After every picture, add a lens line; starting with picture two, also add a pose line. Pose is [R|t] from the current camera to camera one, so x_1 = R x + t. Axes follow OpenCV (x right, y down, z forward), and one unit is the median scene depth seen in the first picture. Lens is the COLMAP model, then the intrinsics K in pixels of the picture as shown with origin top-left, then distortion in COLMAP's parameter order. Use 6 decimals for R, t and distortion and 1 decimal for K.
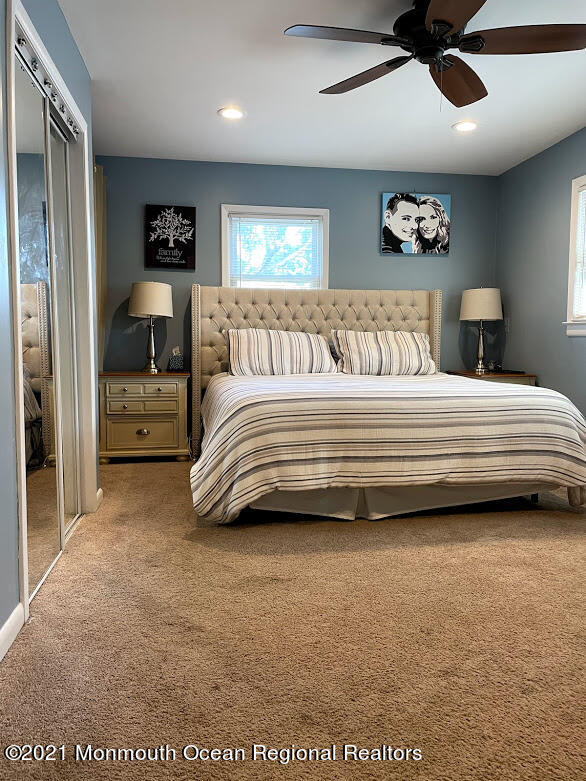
lens RADIAL K [[583.8, 0, 296.2], [0, 583.8, 384.6], [0, 0, 1]] dist [0.100221, -0.134268]
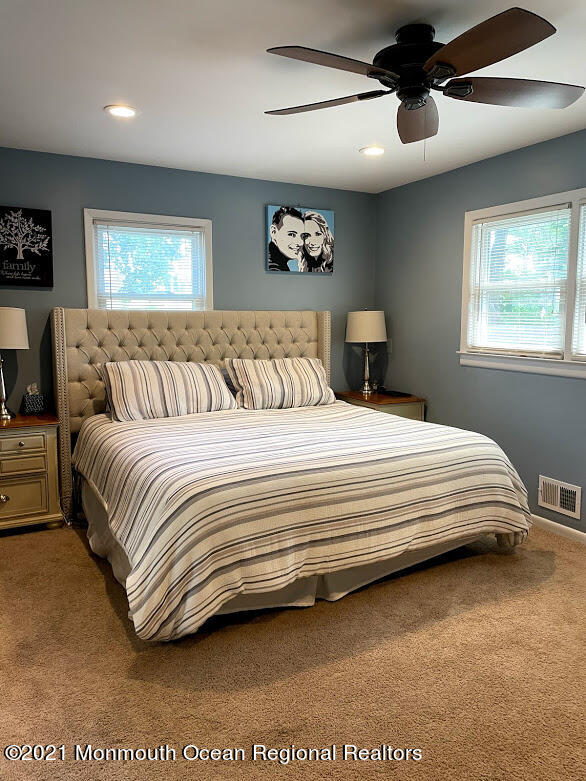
lens RADIAL K [[583.8, 0, 296.2], [0, 583.8, 384.6], [0, 0, 1]] dist [0.100221, -0.134268]
pose [[0.943901, -0.042923, 0.327426, -0.134662], [0.029022, 0.998463, 0.047226, -0.094957], [-0.328949, -0.035074, 0.943696, 0.117652]]
